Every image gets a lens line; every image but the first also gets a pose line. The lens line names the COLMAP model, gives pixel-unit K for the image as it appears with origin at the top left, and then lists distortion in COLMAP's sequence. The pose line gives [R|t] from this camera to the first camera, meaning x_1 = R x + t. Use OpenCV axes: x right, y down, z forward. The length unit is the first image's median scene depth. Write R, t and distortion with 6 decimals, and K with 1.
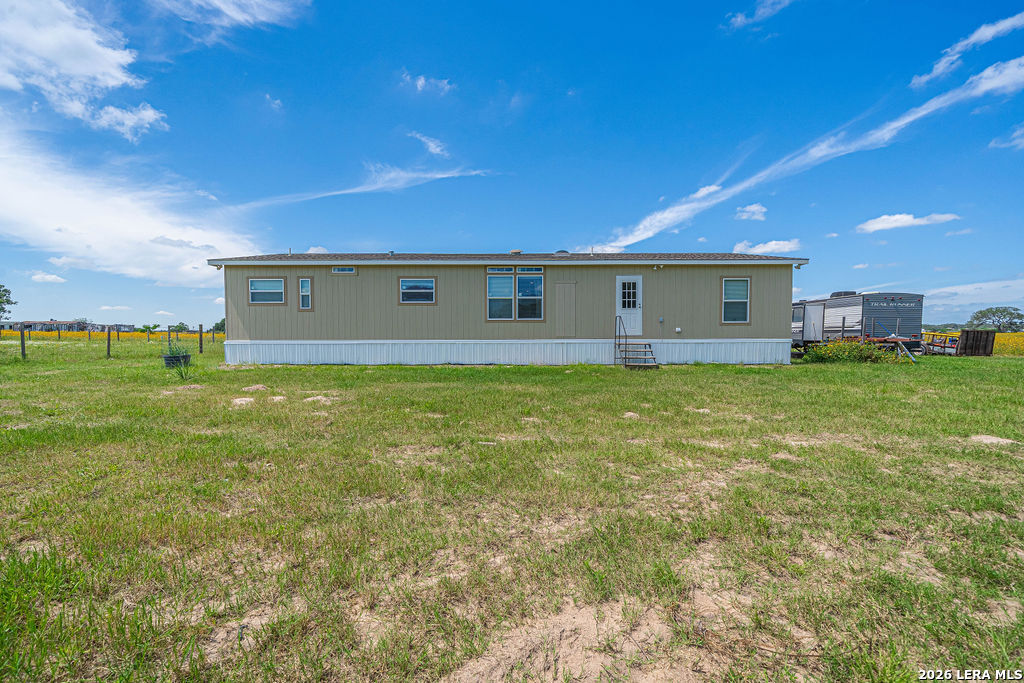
lens RADIAL K [[410.7, 0, 511.6], [0, 410.7, 348.8], [0, 0, 1]] dist [0.001315, -0.000015]
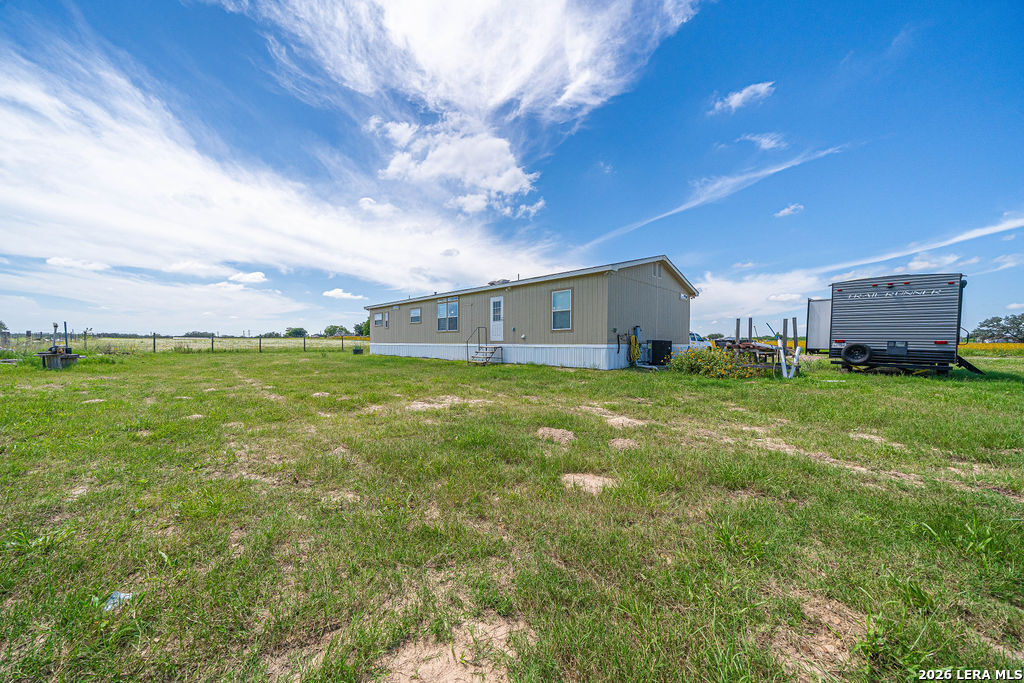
lens RADIAL K [[361.2, 0, 507.3], [0, 361.2, 350.6], [0, 0, 1]] dist [-0.006353, -0.000081]
pose [[0.691345, 0.019957, -0.722249, 1.161872], [-0.024161, 0.999698, 0.004496, -0.007991], [0.722120, 0.014342, 0.691619, 0.208973]]
